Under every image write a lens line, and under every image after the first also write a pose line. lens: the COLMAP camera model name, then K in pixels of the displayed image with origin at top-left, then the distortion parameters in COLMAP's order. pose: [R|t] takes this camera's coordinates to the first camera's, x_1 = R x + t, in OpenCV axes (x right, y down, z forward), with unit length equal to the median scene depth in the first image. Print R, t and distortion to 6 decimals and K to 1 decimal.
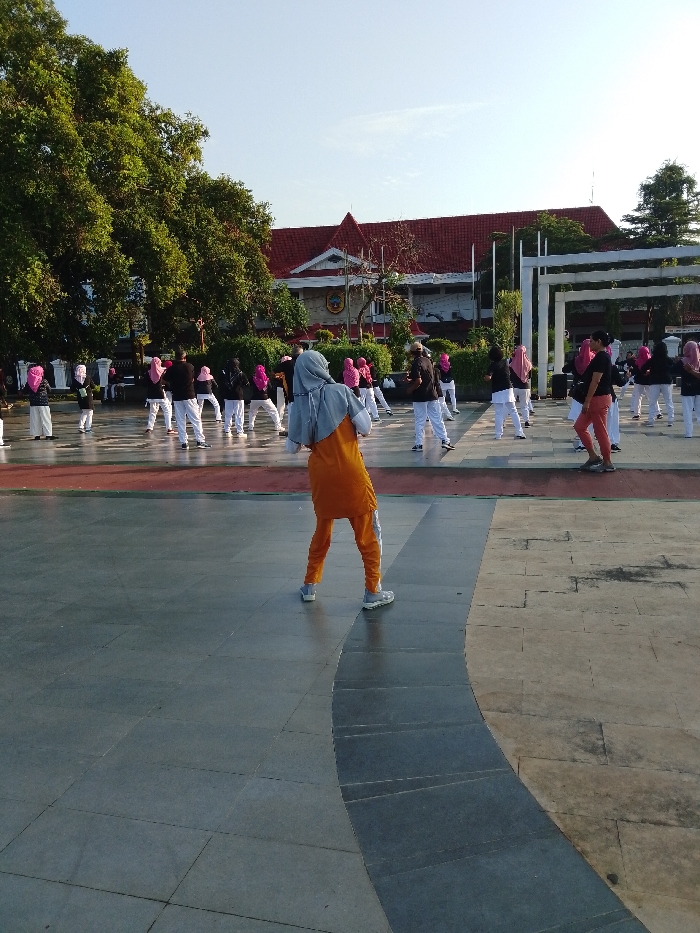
lens RADIAL K [[775.6, 0, 348.7], [0, 775.6, 466.7], [0, 0, 1]] dist [0.009904, -0.006113]
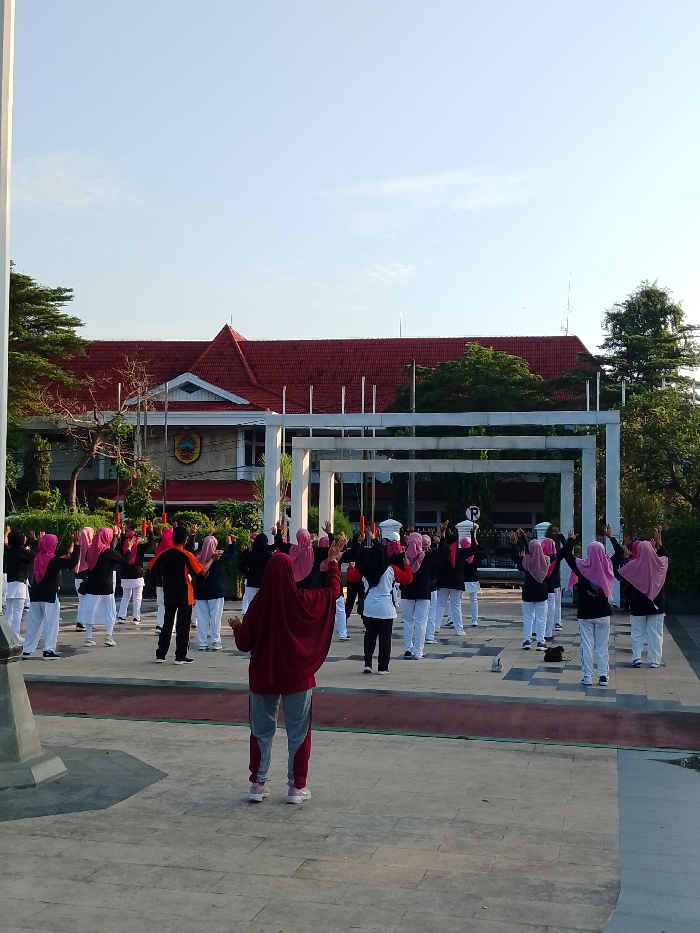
lens RADIAL K [[1202.8, 0, 350.5], [0, 1202.8, 466.8], [0, 0, 1]] dist [0.125917, 0.000000]
pose [[0.998517, 0.054426, -0.000872, 0.143642], [-0.053638, 0.981079, -0.186031, -0.000197], [-0.009269, 0.185802, 0.982544, -0.075288]]
